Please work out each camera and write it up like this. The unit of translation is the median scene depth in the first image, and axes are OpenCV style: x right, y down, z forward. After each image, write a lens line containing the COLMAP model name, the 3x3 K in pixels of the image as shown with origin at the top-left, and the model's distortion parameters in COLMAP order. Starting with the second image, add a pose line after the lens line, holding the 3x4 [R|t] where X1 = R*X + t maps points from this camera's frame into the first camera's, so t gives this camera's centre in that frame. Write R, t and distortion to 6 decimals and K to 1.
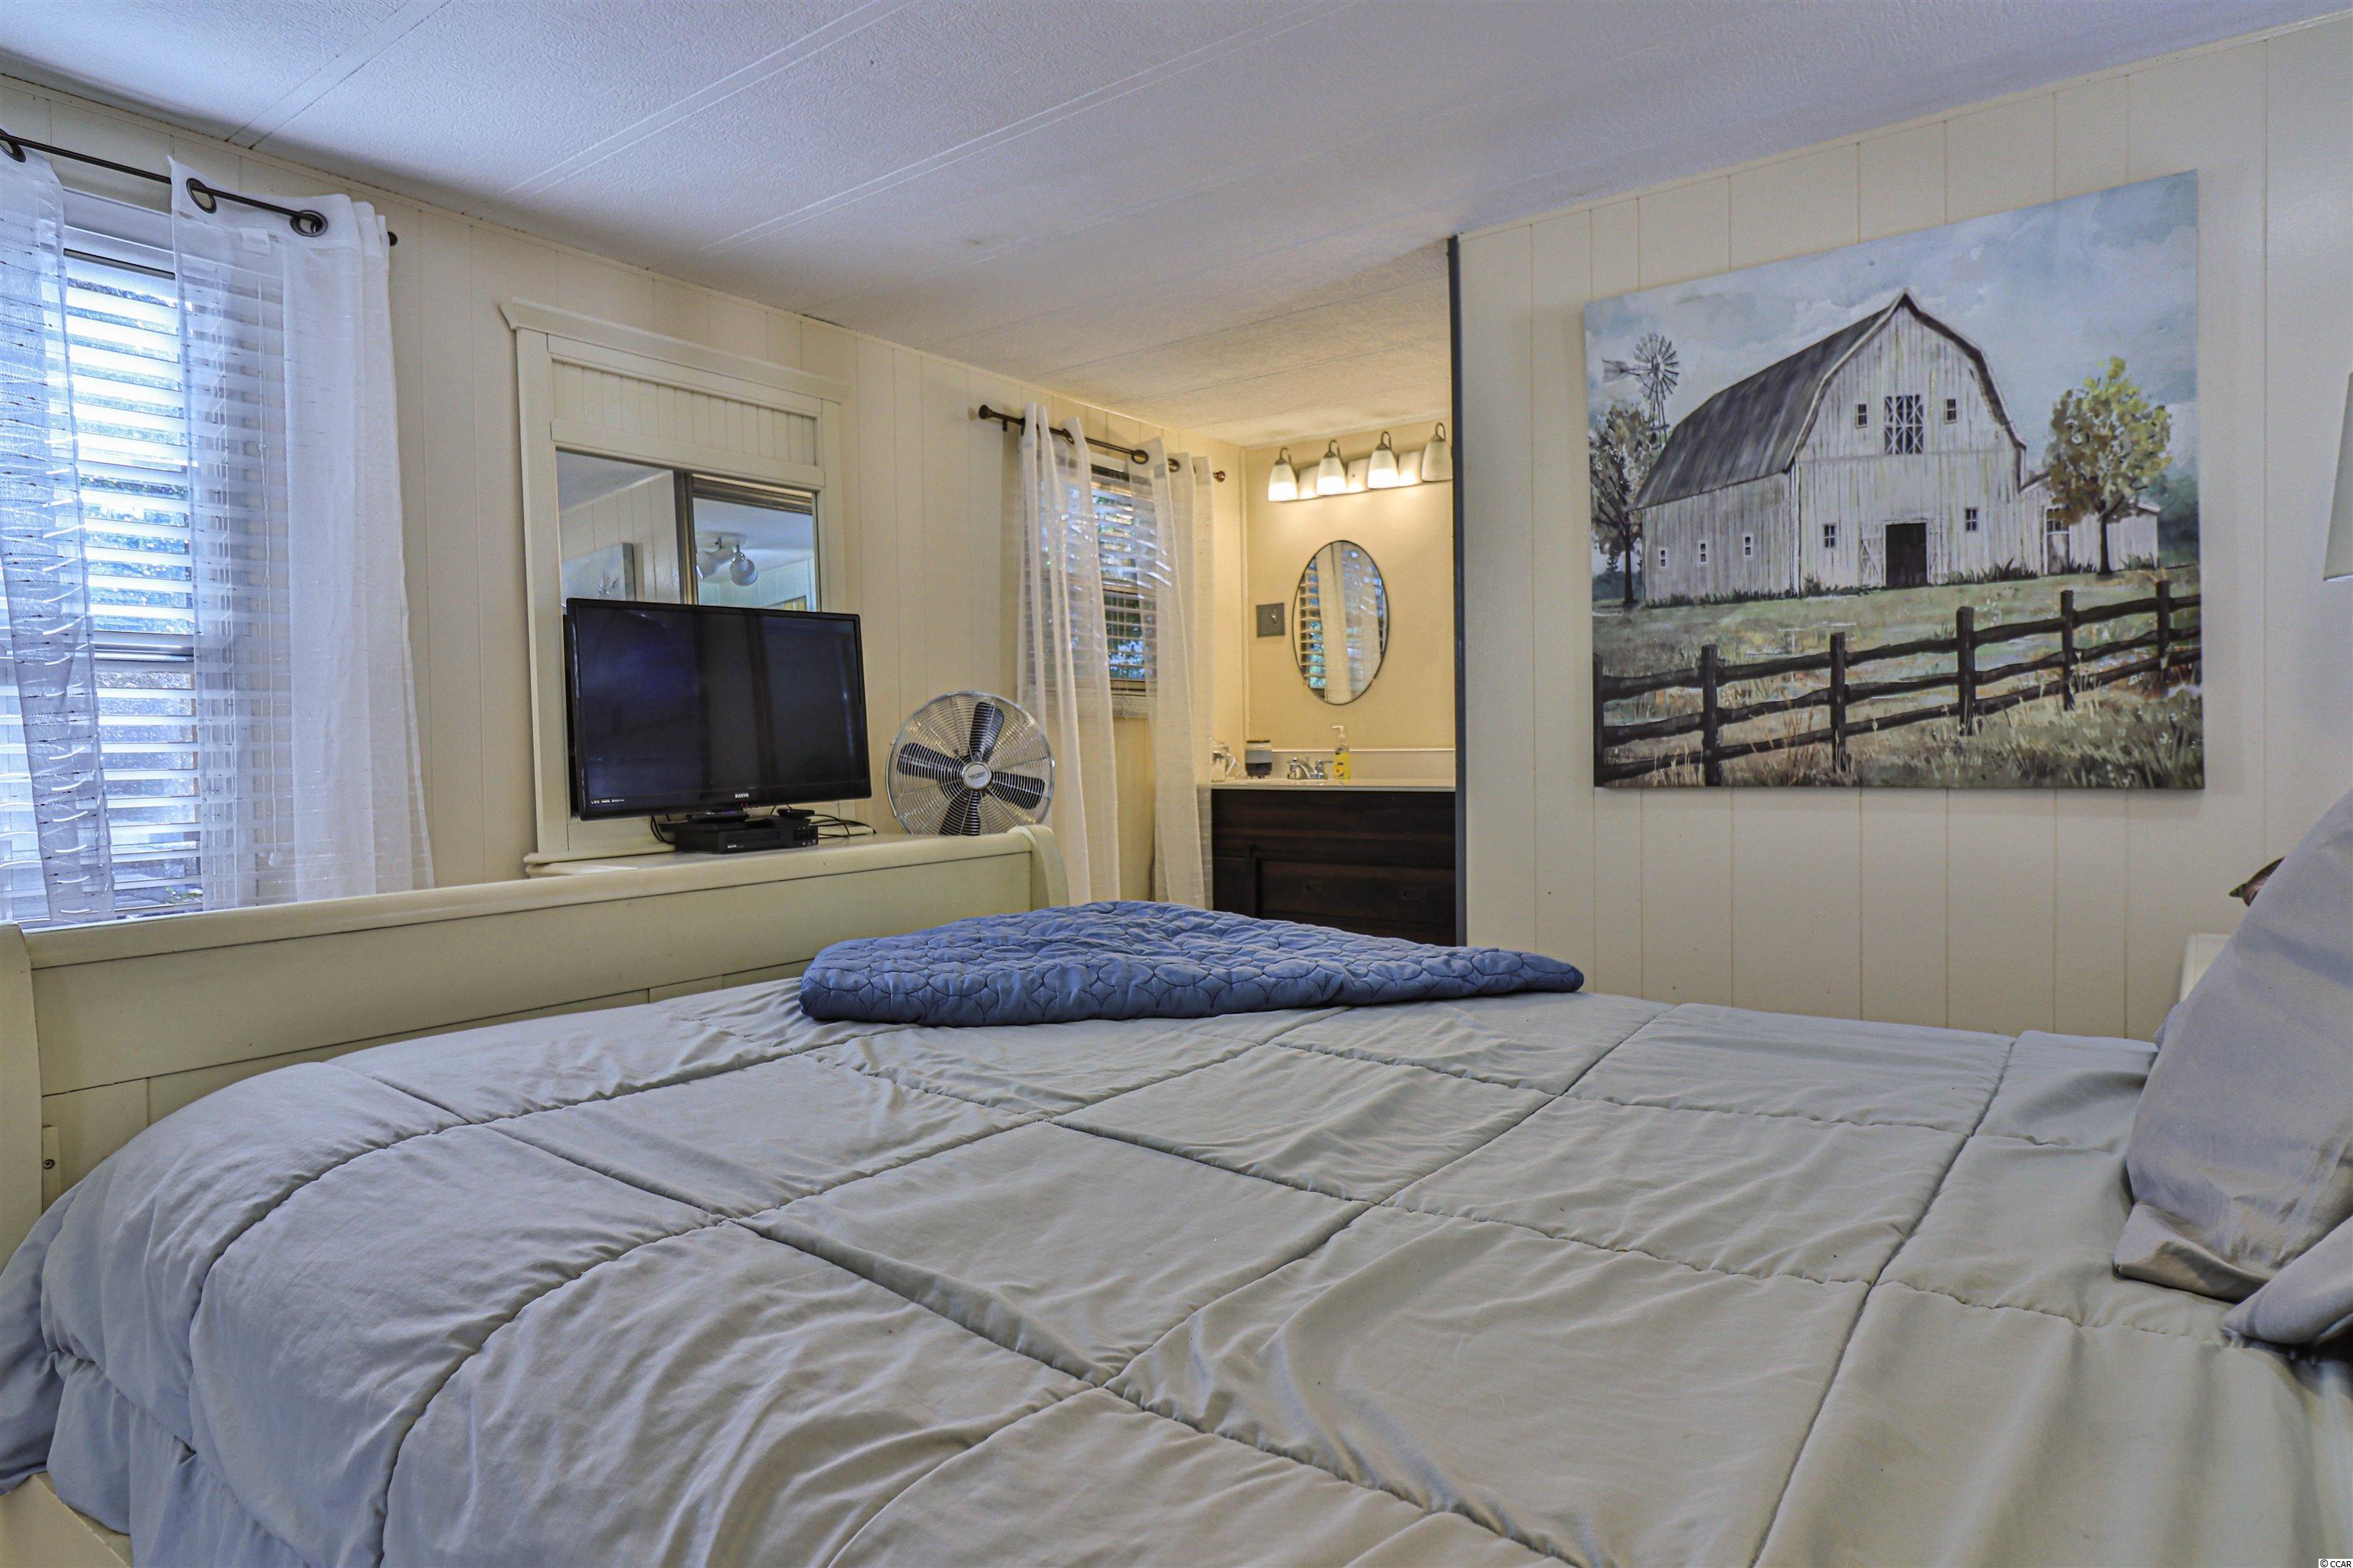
lens RADIAL K [[1317.7, 0, 1188.3], [0, 1317.7, 768.8], [0, 0, 1]] dist [0.001183, -0.000854]
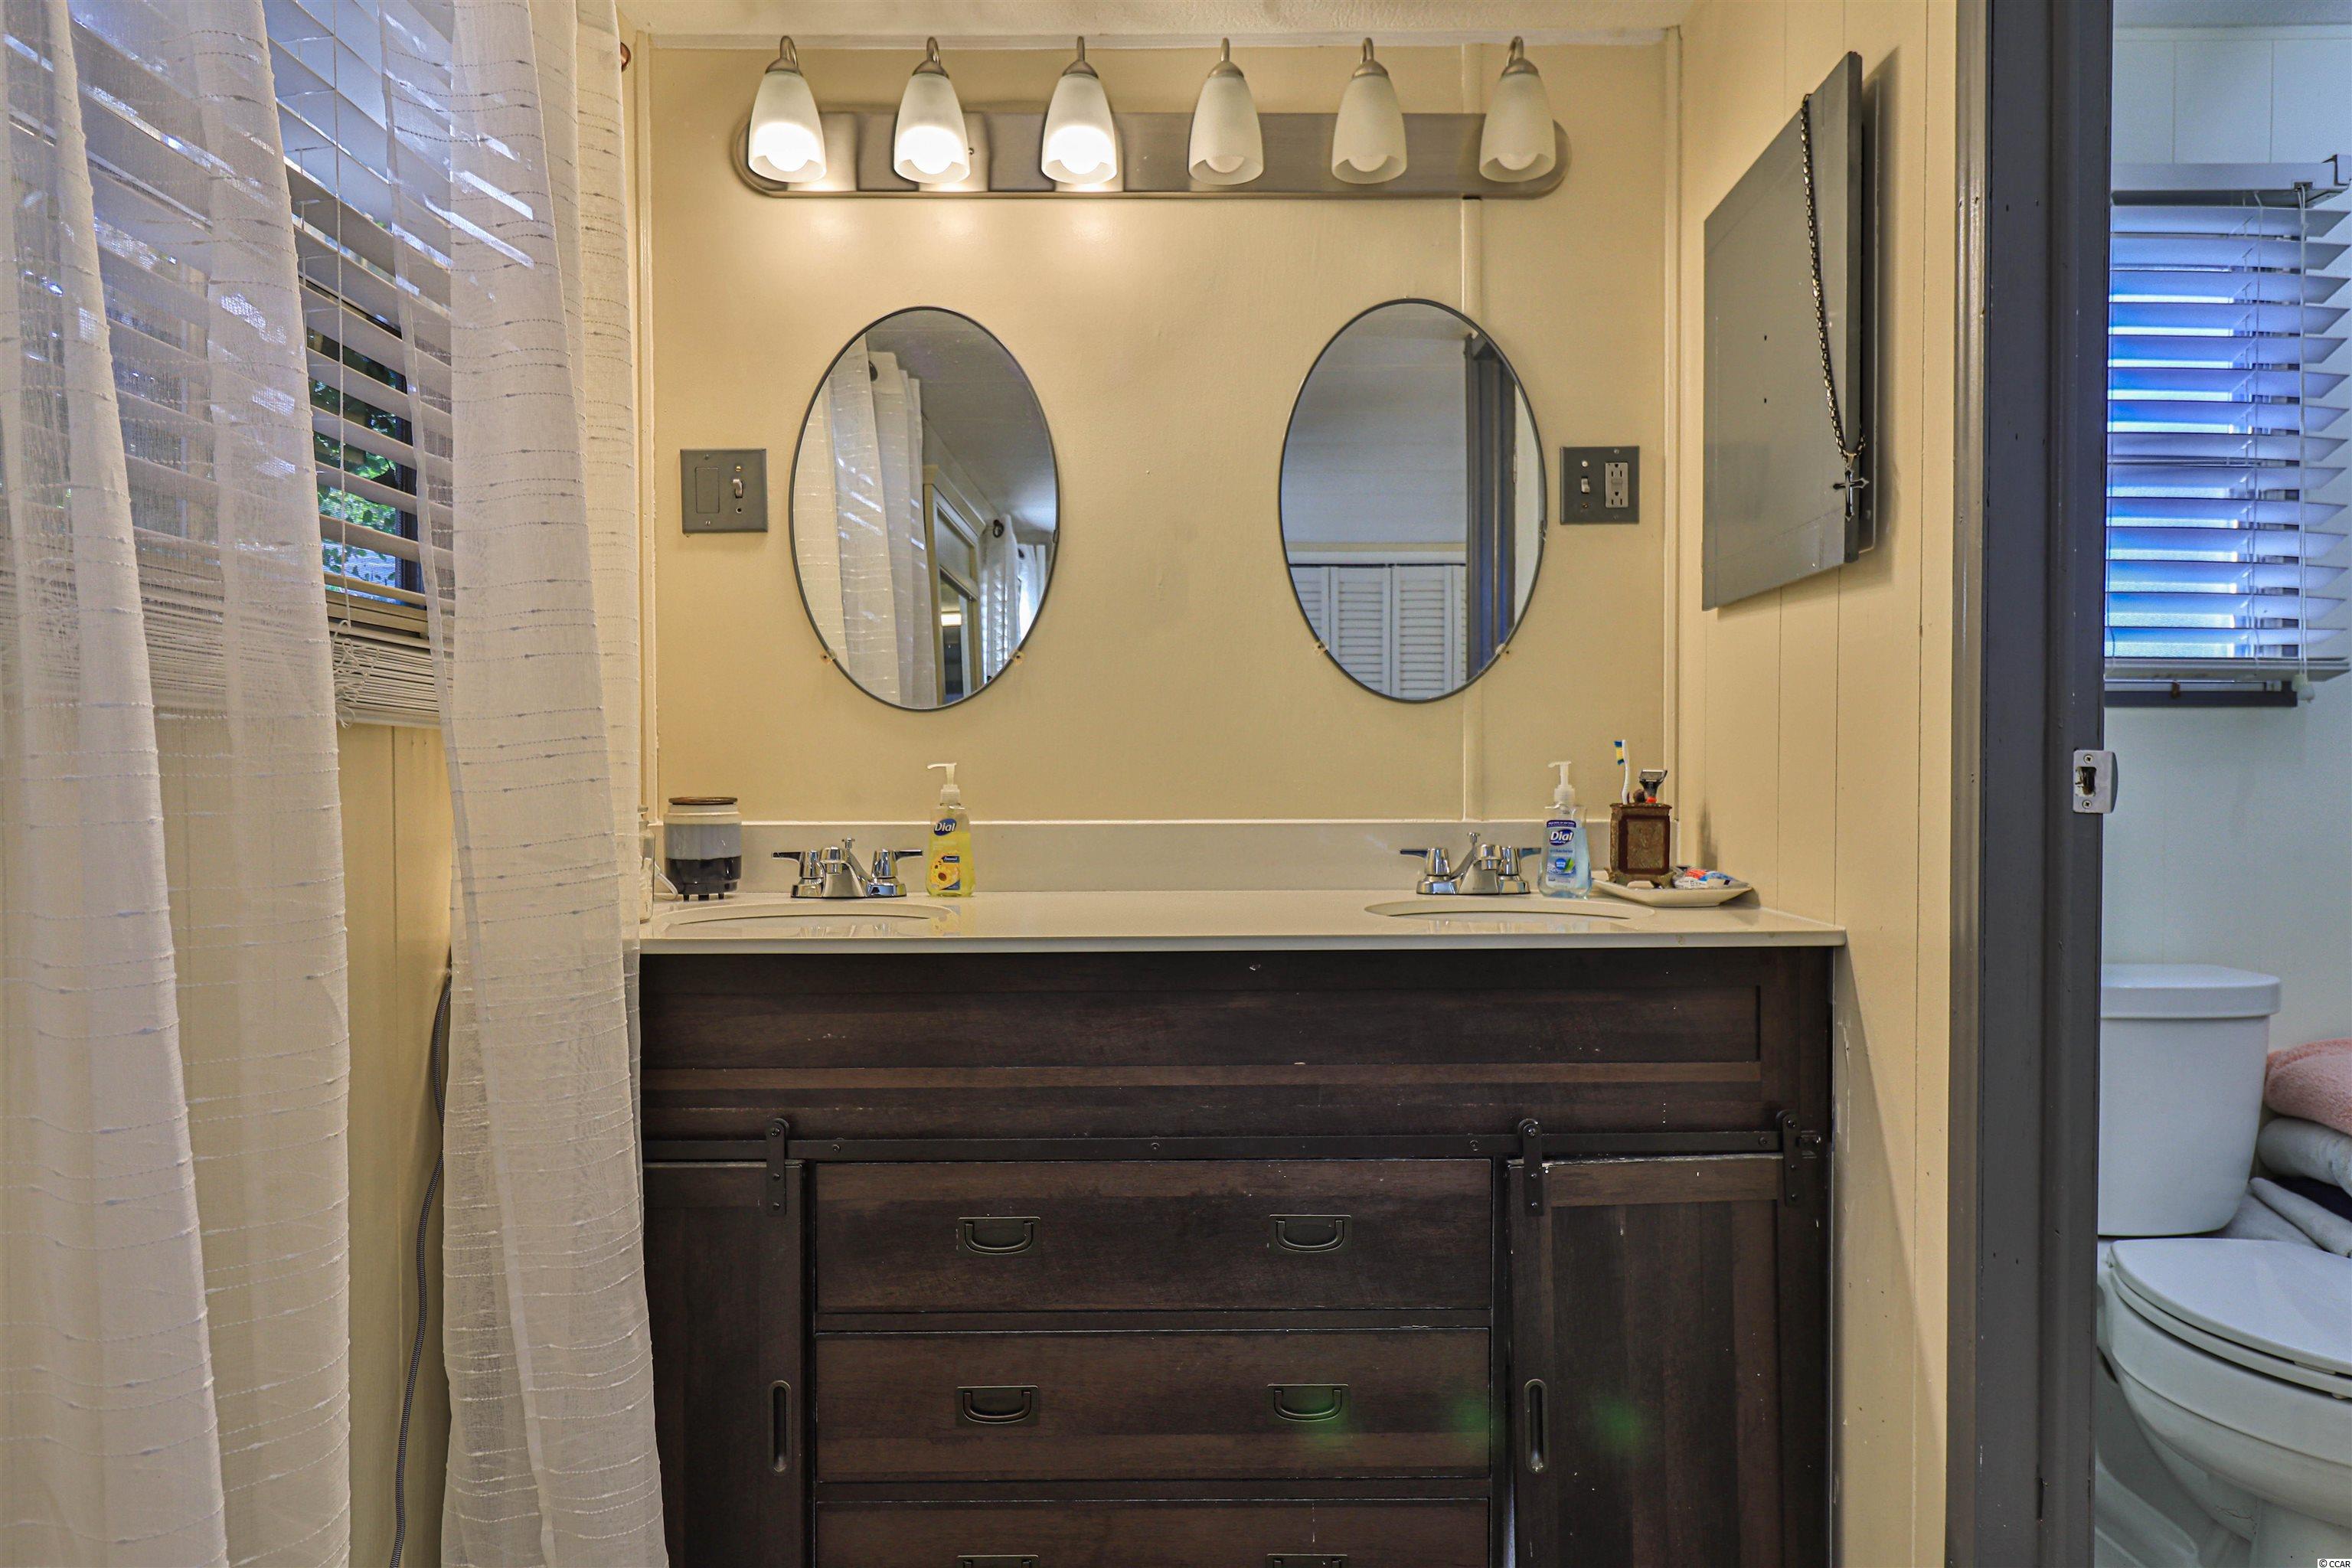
lens RADIAL K [[1317.1, 0, 1187.8], [0, 1317.1, 768.8], [0, 0, 1]] dist [0.001183, -0.000854]
pose [[0.799645, 0.011328, 0.600366, -0.123954], [0.006670, 0.999593, -0.027744, -0.036542], [-0.600436, 0.026190, 0.799244, 1.190958]]
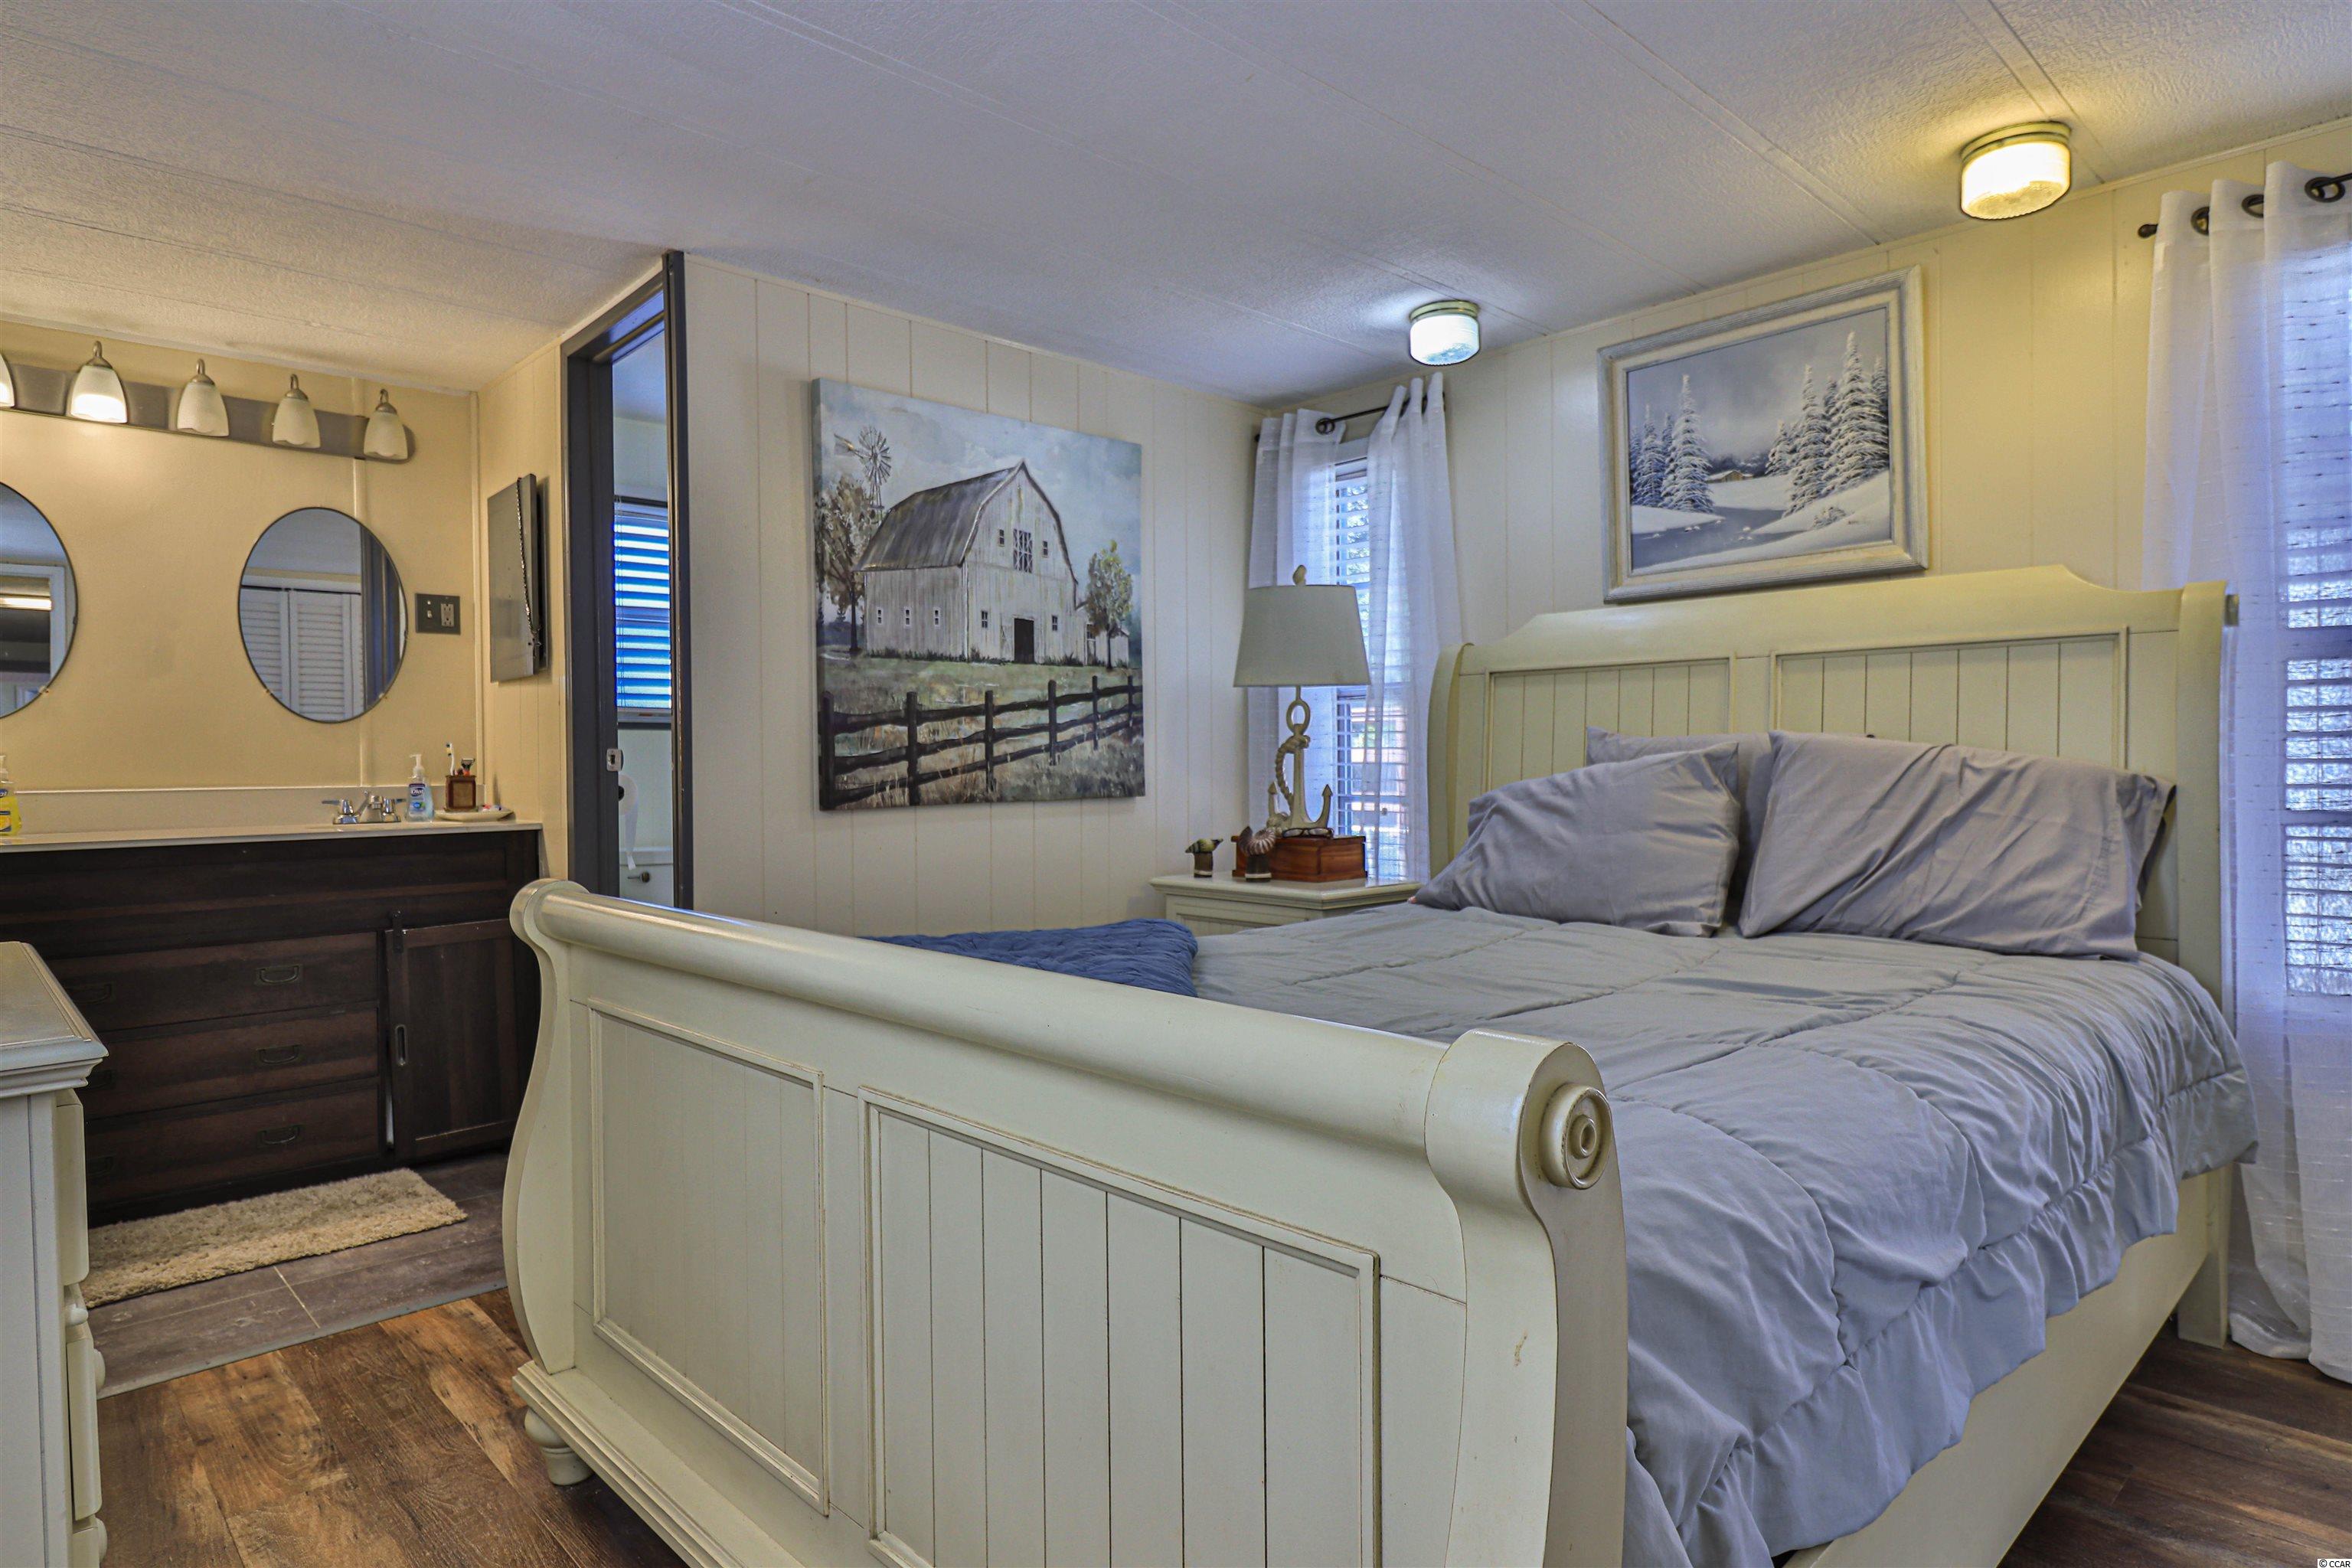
lens RADIAL K [[1308.1, 0, 1176.0], [0, 1308.1, 784.0], [0, 0, 1]] dist [0.009826, 0.000401]
pose [[0.167156, -0.004100, 0.985922, -0.816110], [0.031794, 0.999494, -0.001234, 0.002388], [-0.985418, 0.031552, 0.167202, 0.576702]]
